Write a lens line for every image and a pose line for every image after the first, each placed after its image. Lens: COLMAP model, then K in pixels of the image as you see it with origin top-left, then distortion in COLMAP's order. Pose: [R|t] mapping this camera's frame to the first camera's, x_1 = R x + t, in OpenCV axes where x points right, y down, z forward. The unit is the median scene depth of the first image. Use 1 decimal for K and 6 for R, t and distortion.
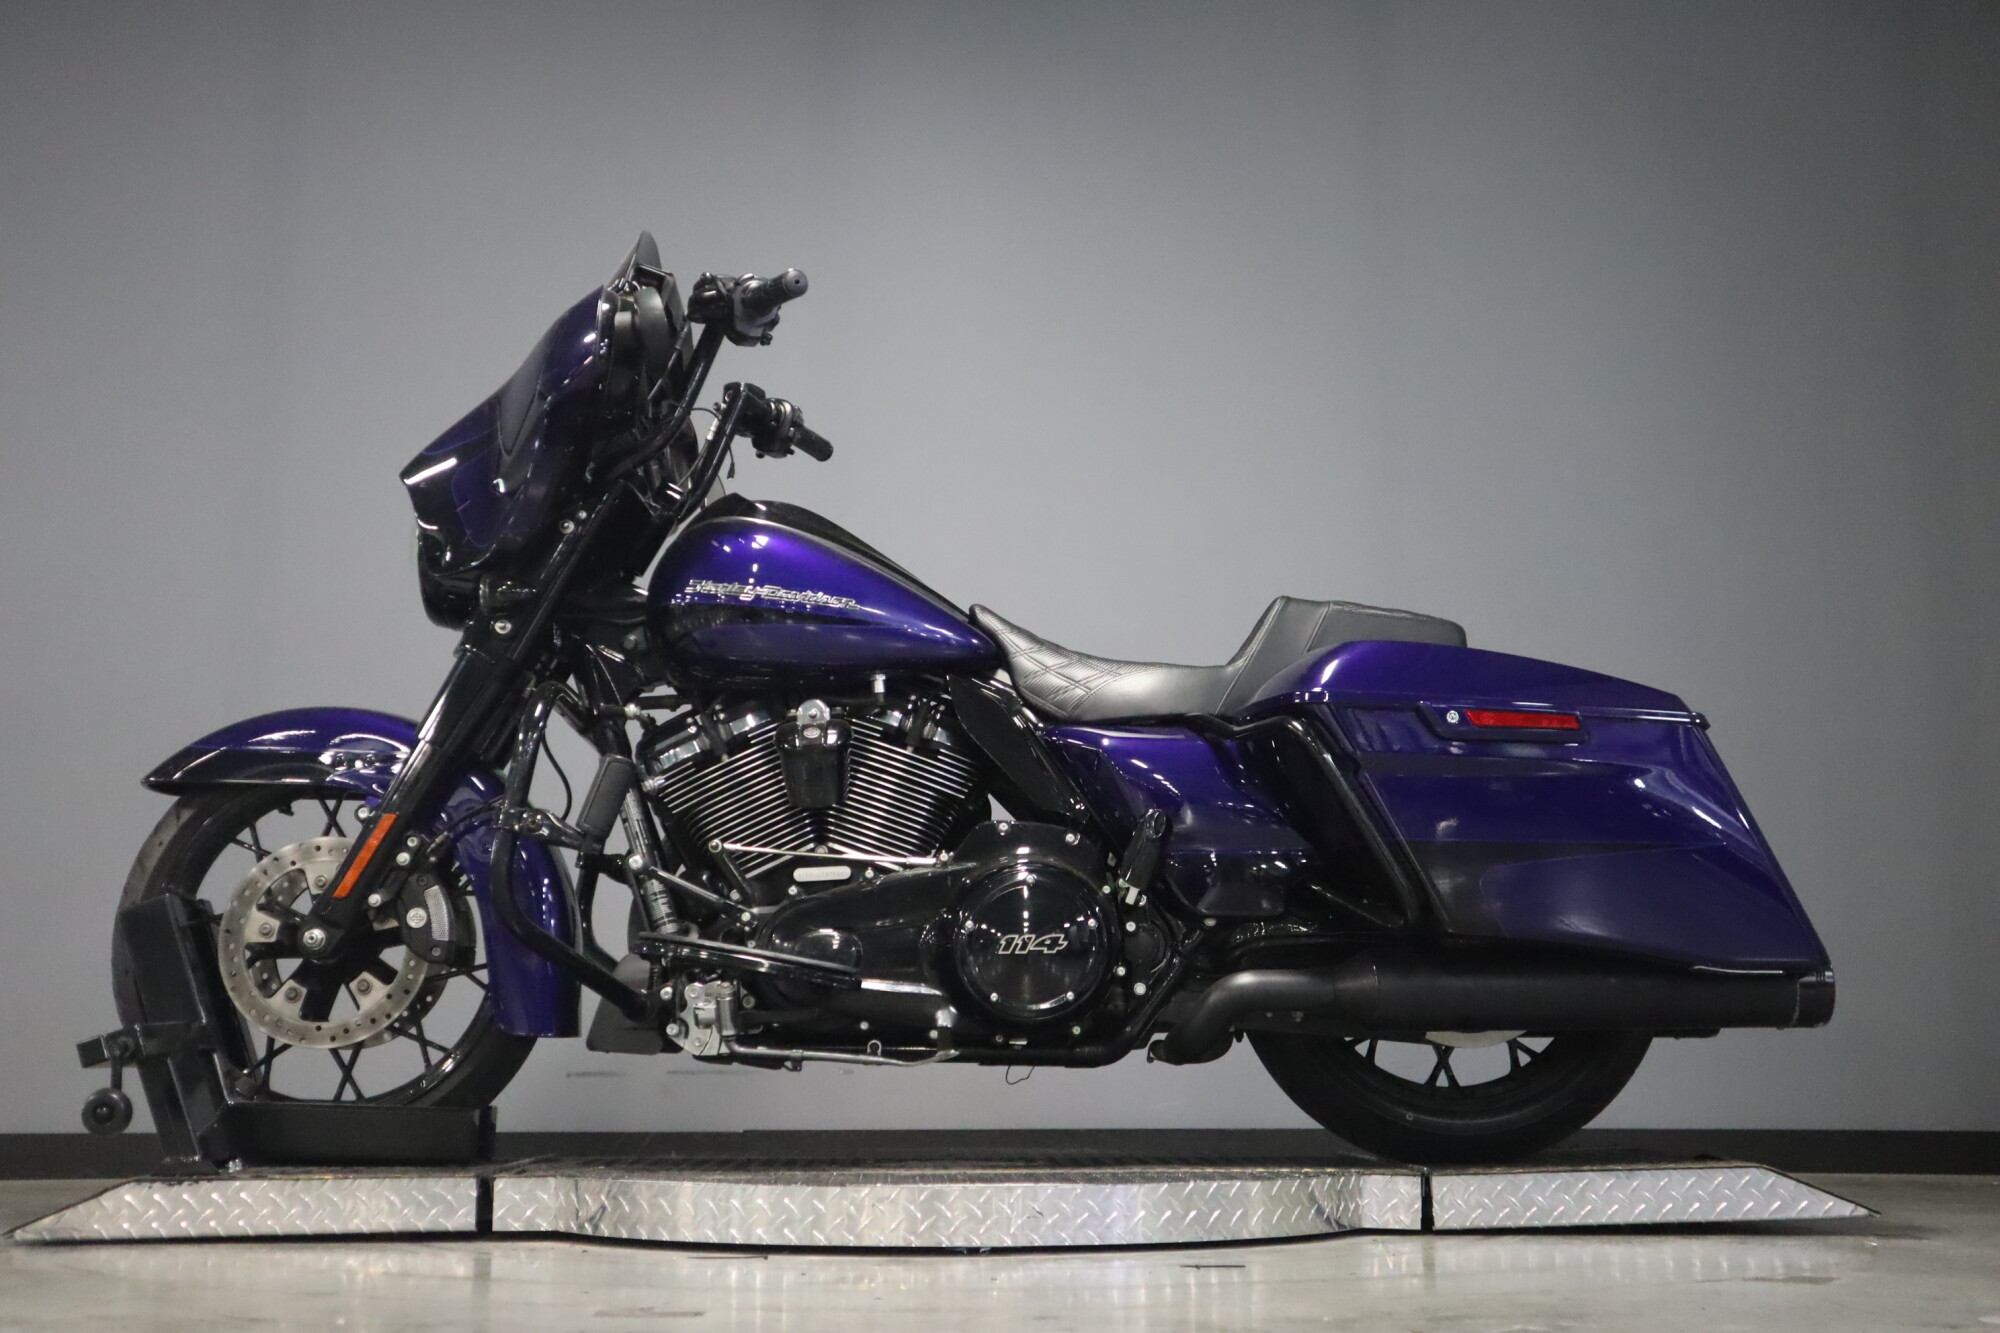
lens RADIAL K [[2427.5, 0, 1000.0], [0, 2427.5, 666.5], [0, 0, 1]] dist [-0.004497, -0.001750]
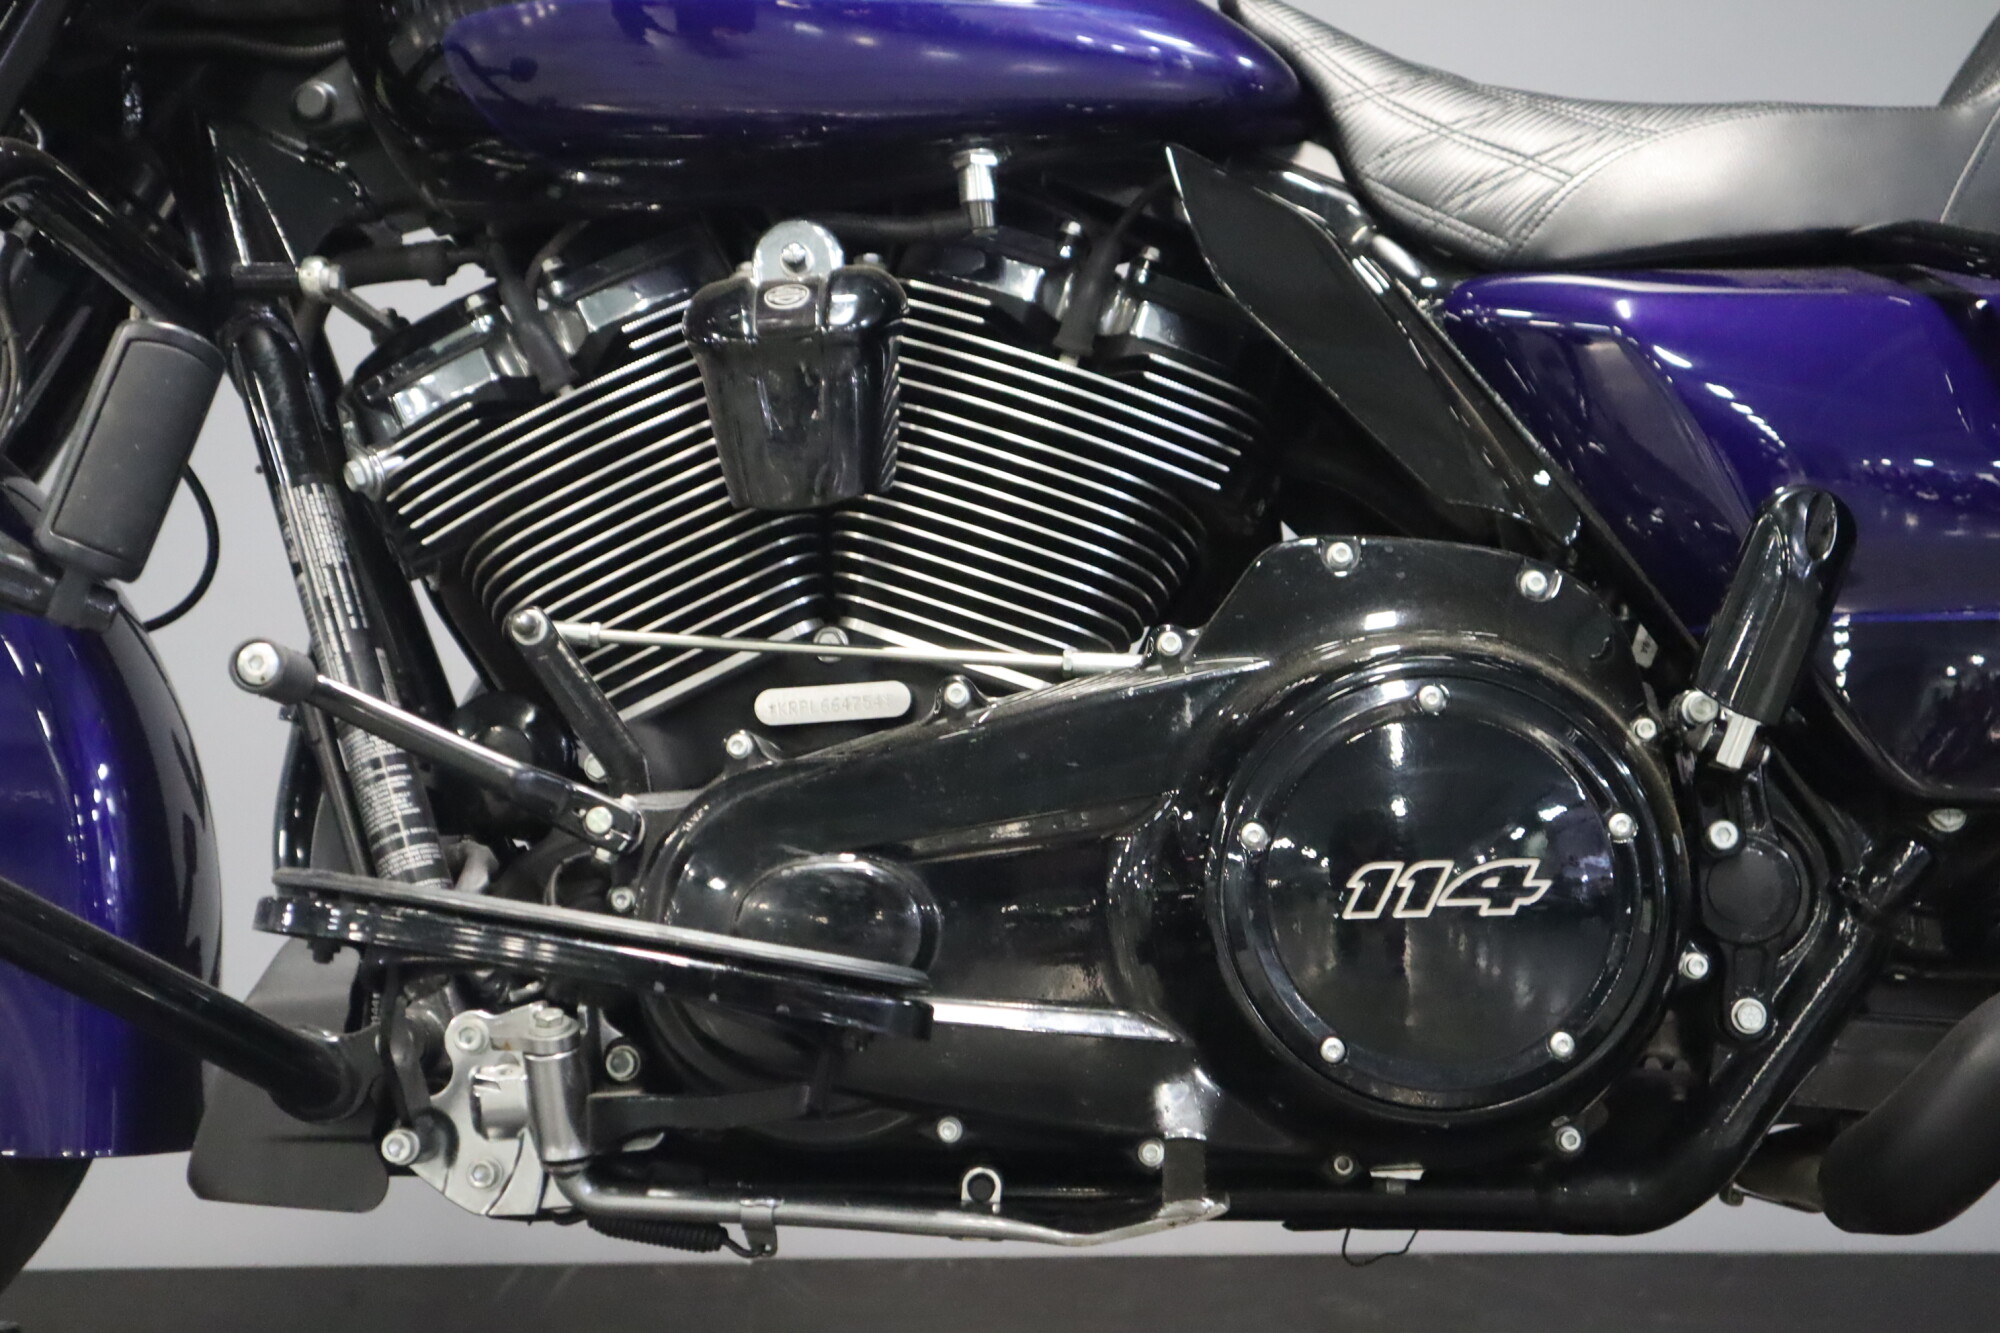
lens RADIAL K [[2895.0, 0, 1000.0], [0, 2895.0, 666.5], [0, 0, 1]] dist [0.010739, 0.025954]
pose [[0.997931, -0.016765, -0.062075, -0.021689], [0.019041, 0.999161, 0.036269, 0.066080], [0.061415, -0.037376, 0.997412, 0.582270]]
